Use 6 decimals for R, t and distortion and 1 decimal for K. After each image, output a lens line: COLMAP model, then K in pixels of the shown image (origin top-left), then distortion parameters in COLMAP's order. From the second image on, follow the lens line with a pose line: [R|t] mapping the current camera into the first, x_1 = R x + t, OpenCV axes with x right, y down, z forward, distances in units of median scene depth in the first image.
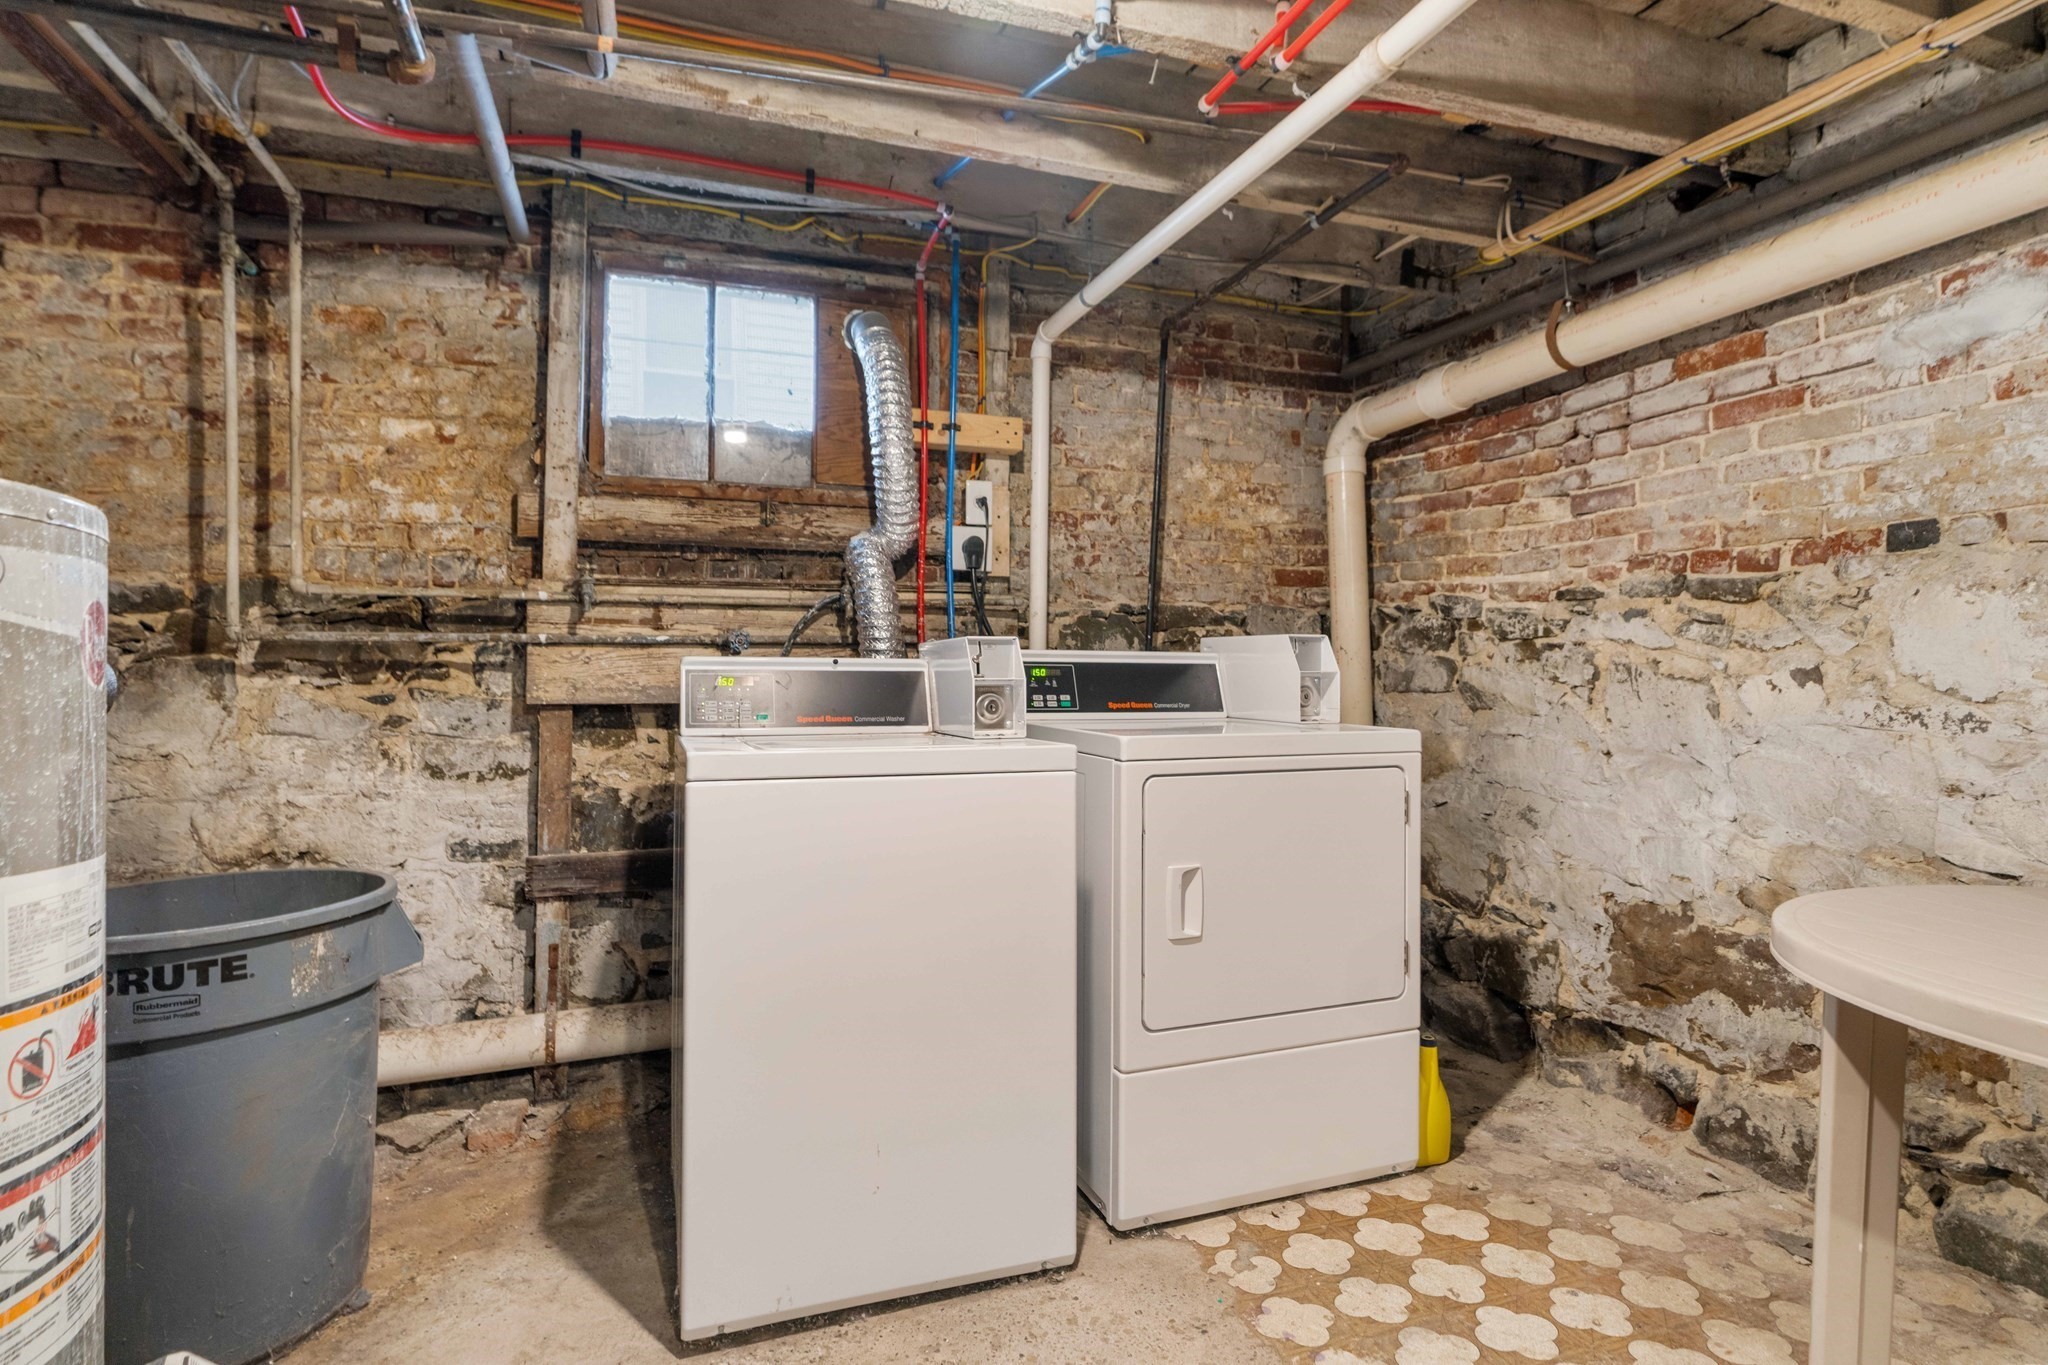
lens RADIAL K [[1039.1, 0, 1027.0], [0, 1039.1, 639.5], [0, 0, 1]] dist [-0.003859, -0.000233]
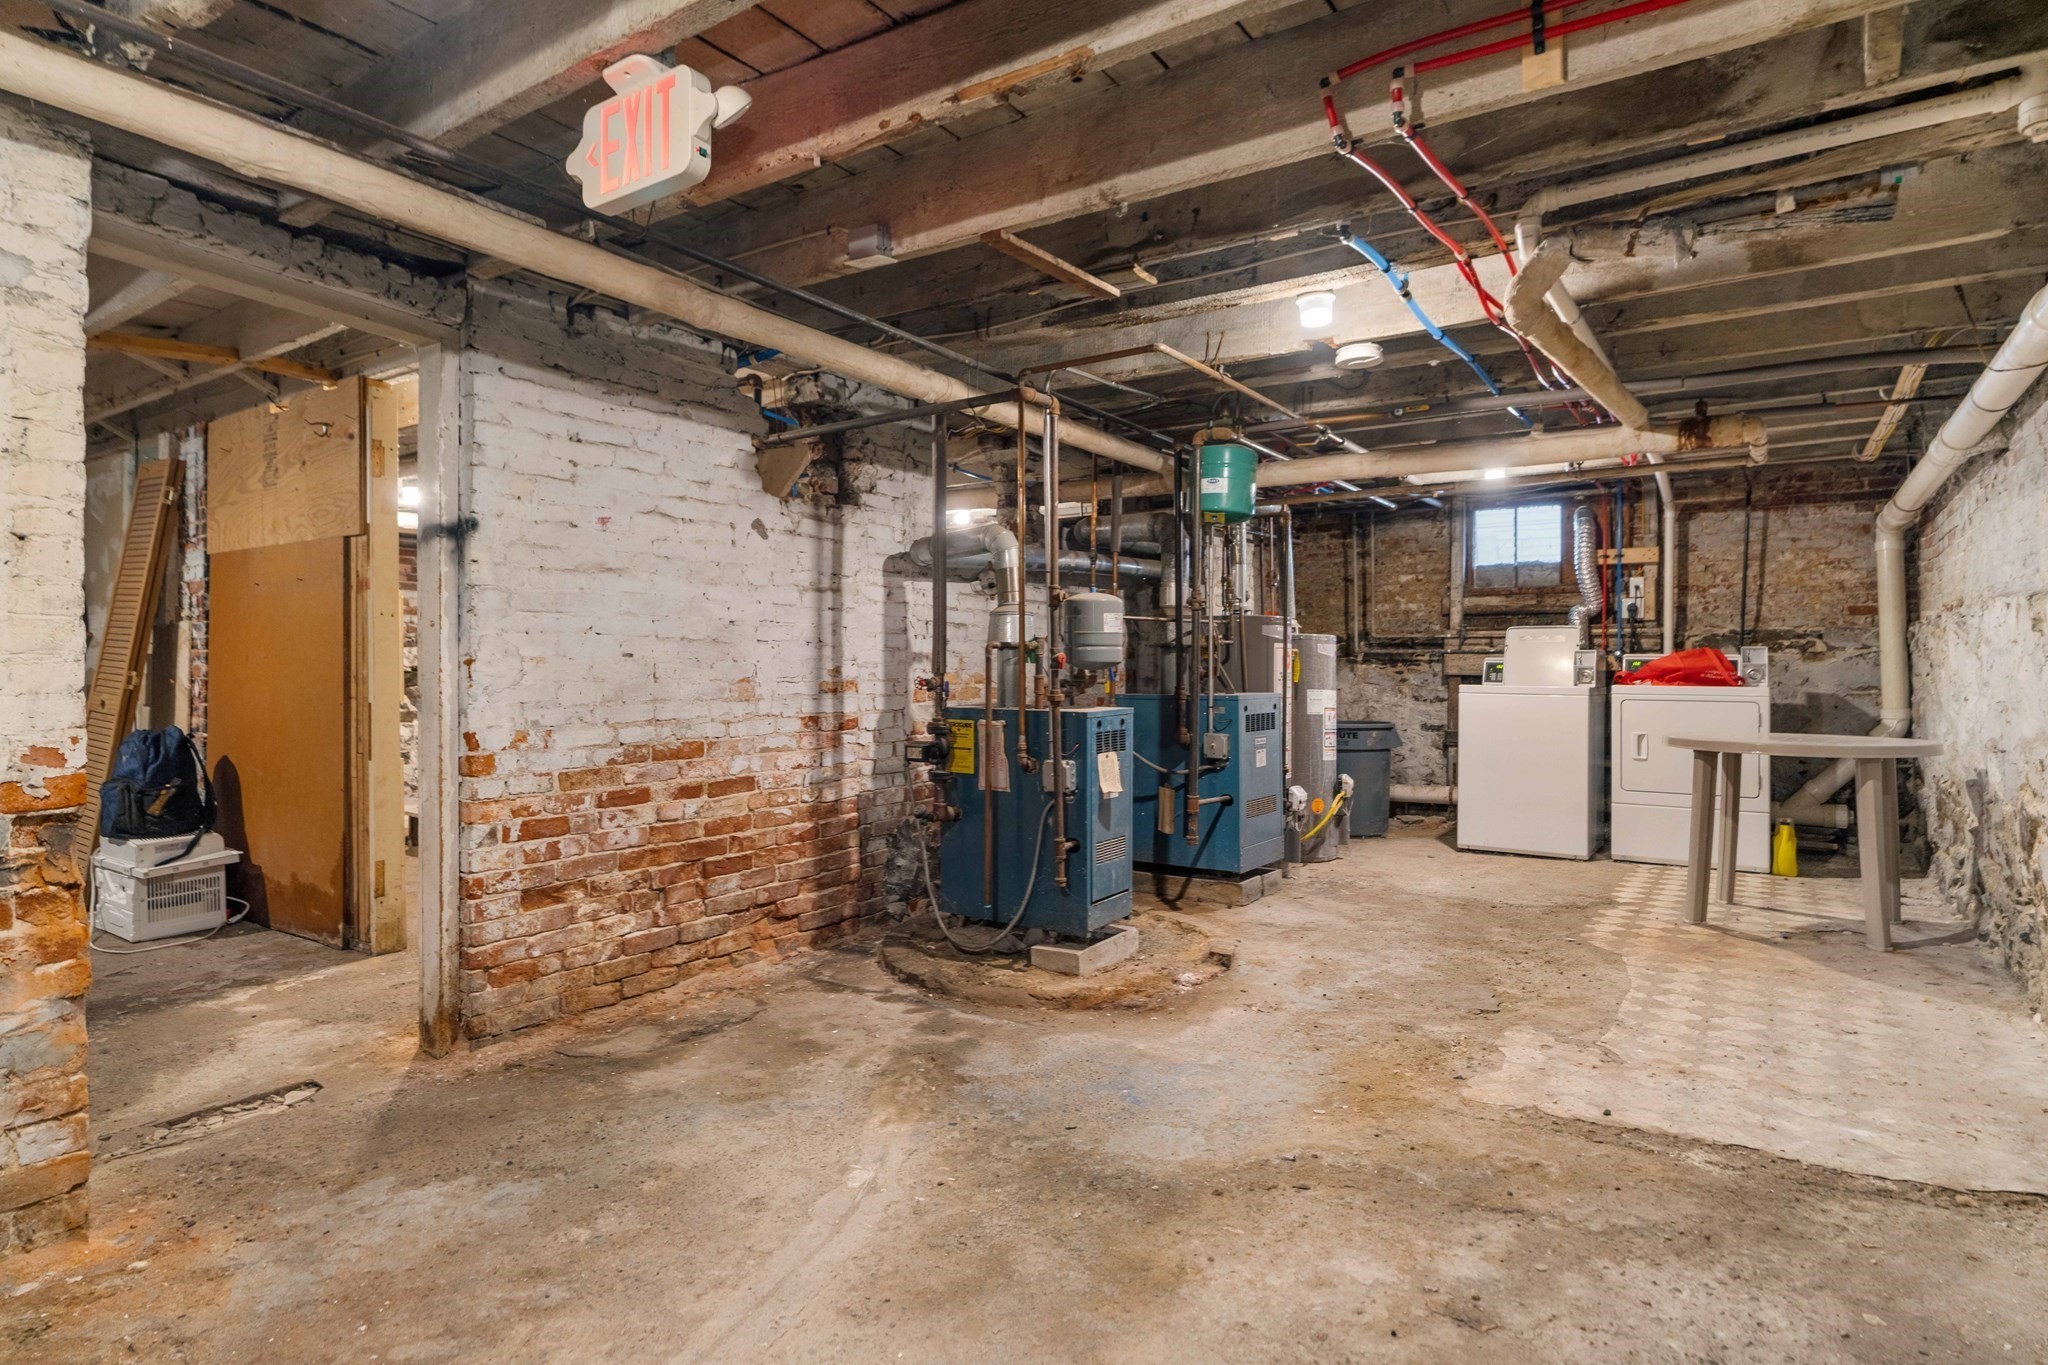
lens RADIAL K [[1068.3, 0, 1023.5], [0, 1068.3, 705.9], [0, 0, 1]] dist [0.001801, 0.000708]
pose [[0.568764, 0.036323, -0.821699, 1.204491], [0.024161, 0.997855, 0.060834, -0.054832], [0.822146, -0.054453, 0.566666, -1.518768]]
